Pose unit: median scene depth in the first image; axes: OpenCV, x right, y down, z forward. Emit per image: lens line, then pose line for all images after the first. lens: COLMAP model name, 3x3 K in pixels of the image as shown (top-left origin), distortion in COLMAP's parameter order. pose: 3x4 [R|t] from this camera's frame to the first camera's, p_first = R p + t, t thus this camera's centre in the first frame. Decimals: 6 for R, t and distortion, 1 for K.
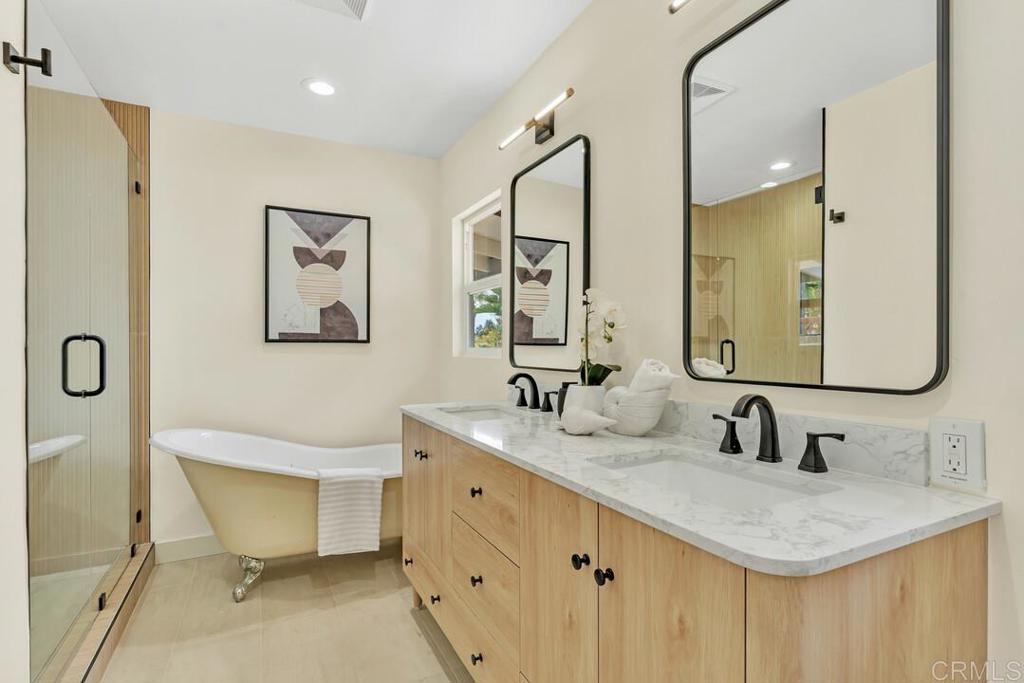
lens RADIAL K [[500.8, 0, 507.3], [0, 500.8, 346.8], [0, 0, 1]] dist [-0.001561, 0.000278]
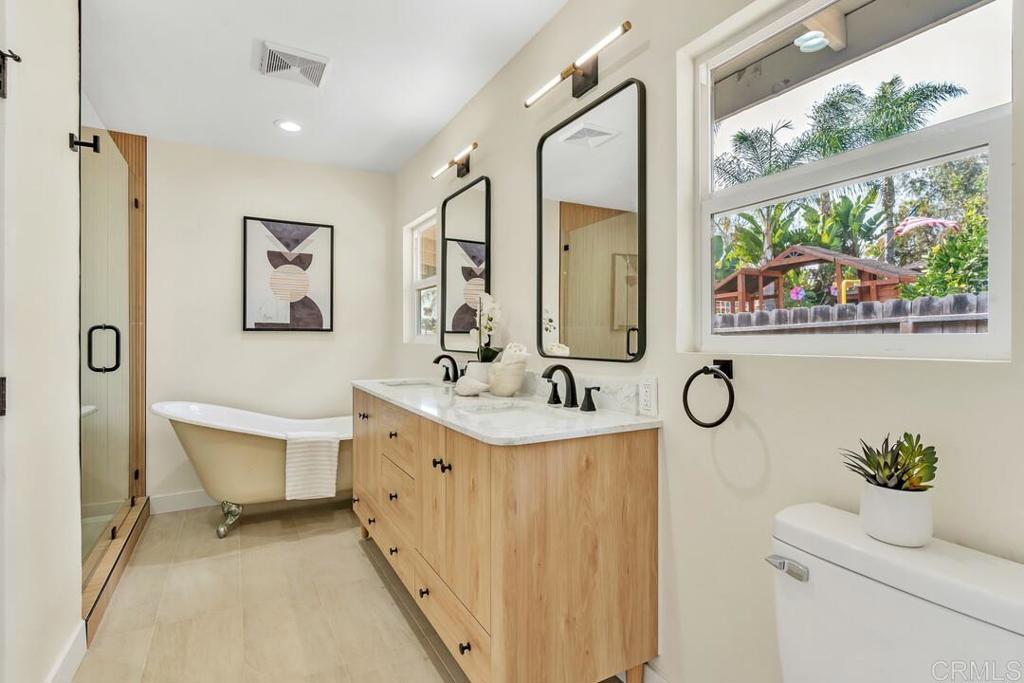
lens RADIAL K [[509.7, 0, 512.0], [0, 509.7, 334.8], [0, 0, 1]] dist [-0.003432, 0.000366]
pose [[0.999298, 0.001252, 0.037452, 0.139191], [-0.001196, 0.999998, -0.001518, 0.001902], [-0.037453, 0.001472, 0.999297, -0.296430]]
